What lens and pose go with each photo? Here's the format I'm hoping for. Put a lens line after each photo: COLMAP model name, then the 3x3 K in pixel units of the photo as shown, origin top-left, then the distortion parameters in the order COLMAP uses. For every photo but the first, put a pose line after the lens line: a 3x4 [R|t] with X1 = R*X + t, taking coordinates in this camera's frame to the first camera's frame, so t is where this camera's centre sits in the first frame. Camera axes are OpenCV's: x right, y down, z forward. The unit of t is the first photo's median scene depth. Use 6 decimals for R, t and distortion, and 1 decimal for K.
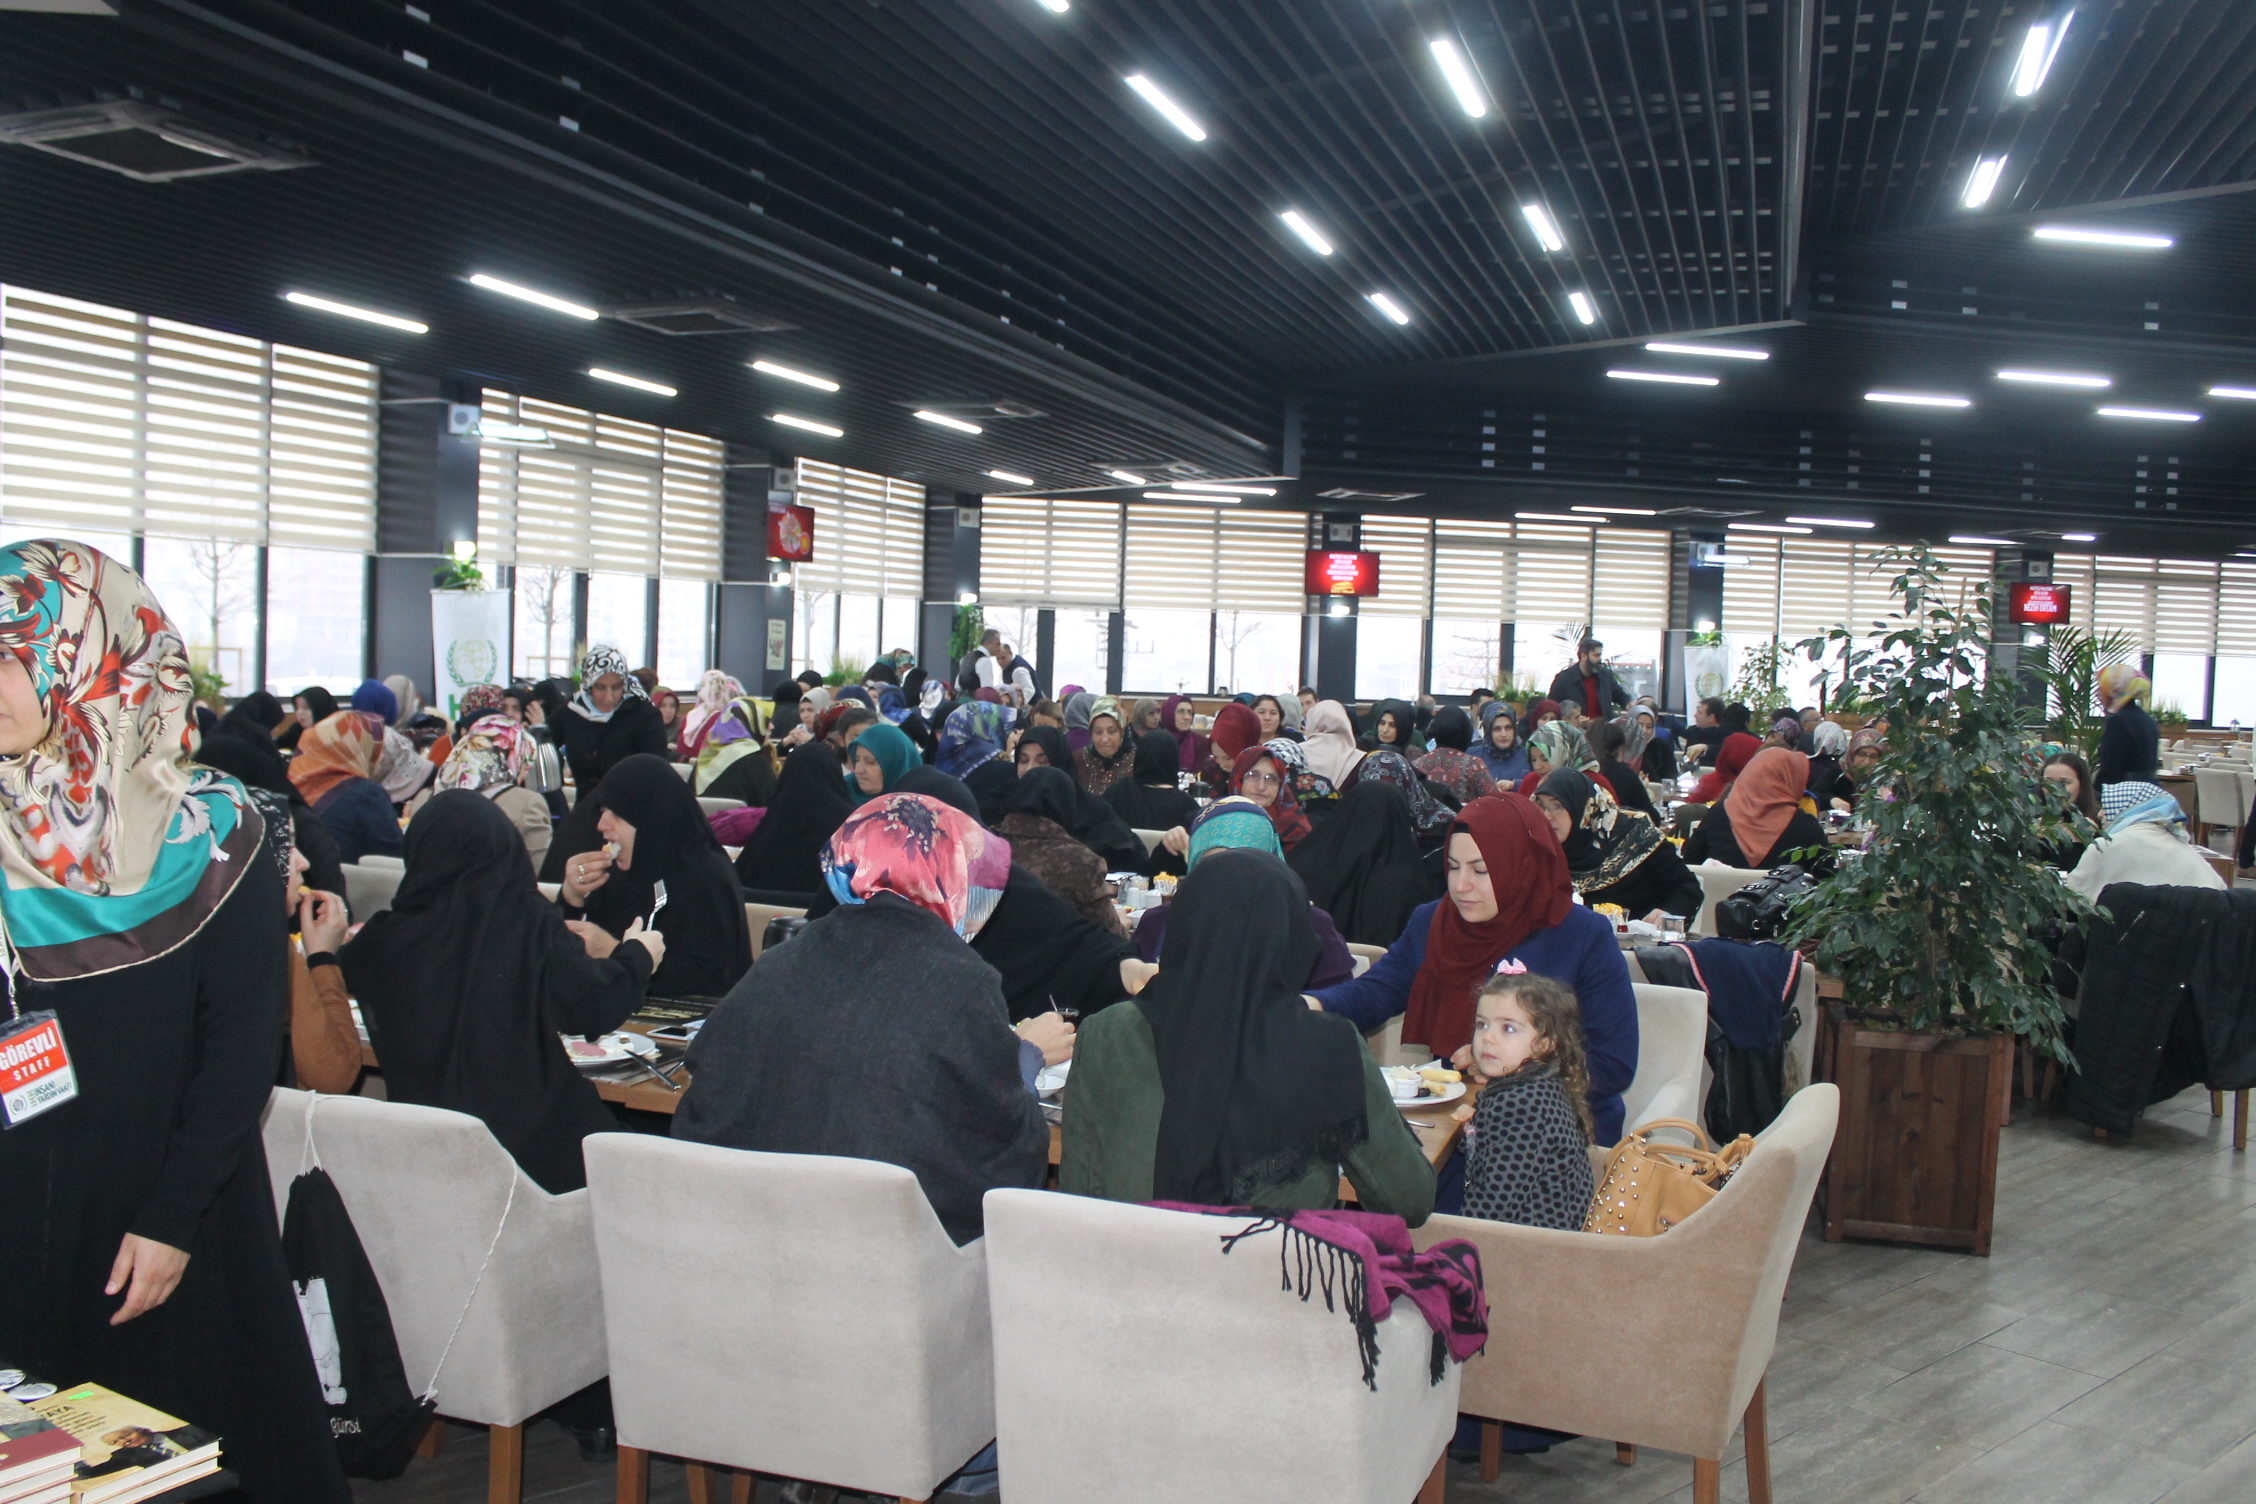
lens RADIAL K [[1919.8, 0, 1032.8], [0, 1919.8, 721.7], [0, 0, 1]] dist [-0.052883, 0.087541]
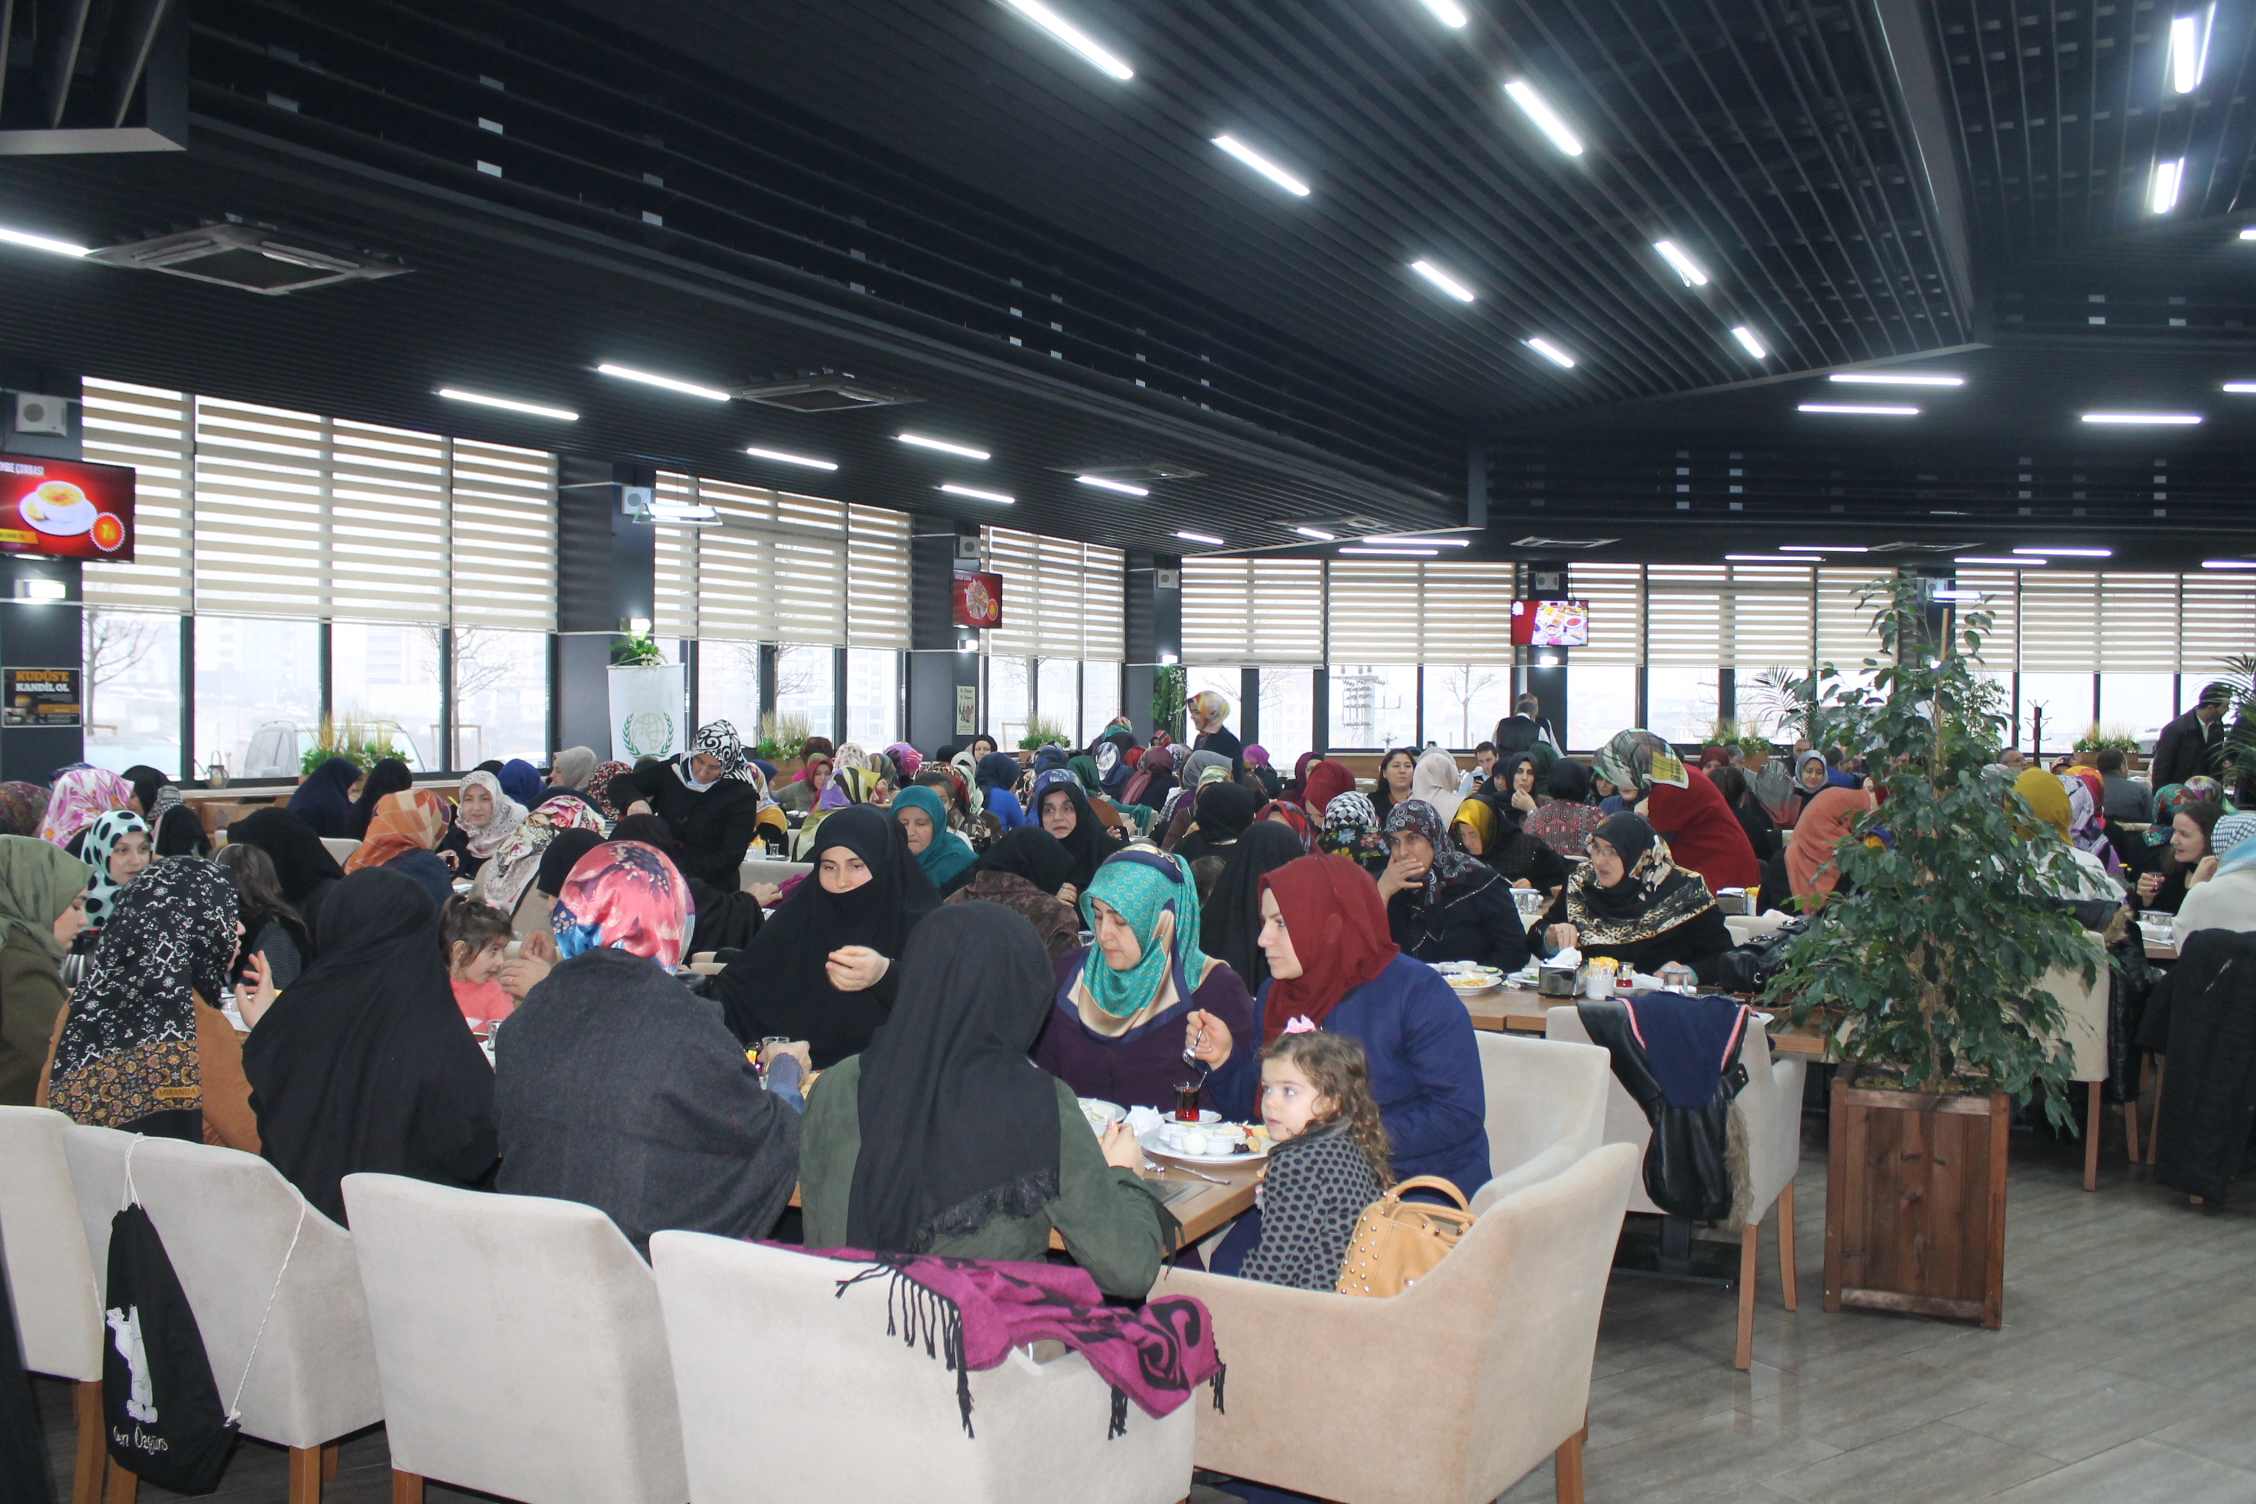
lens RADIAL K [[1919.8, 0, 1116.1], [0, 1919.8, 736.3], [0, 0, 1]] dist [-0.052883, 0.087541]
pose [[0.989846, -0.022237, -0.140391, 0.107857], [0.018838, 0.999497, -0.025494, 0.002022], [0.140887, 0.022591, 0.989768, 0.001581]]
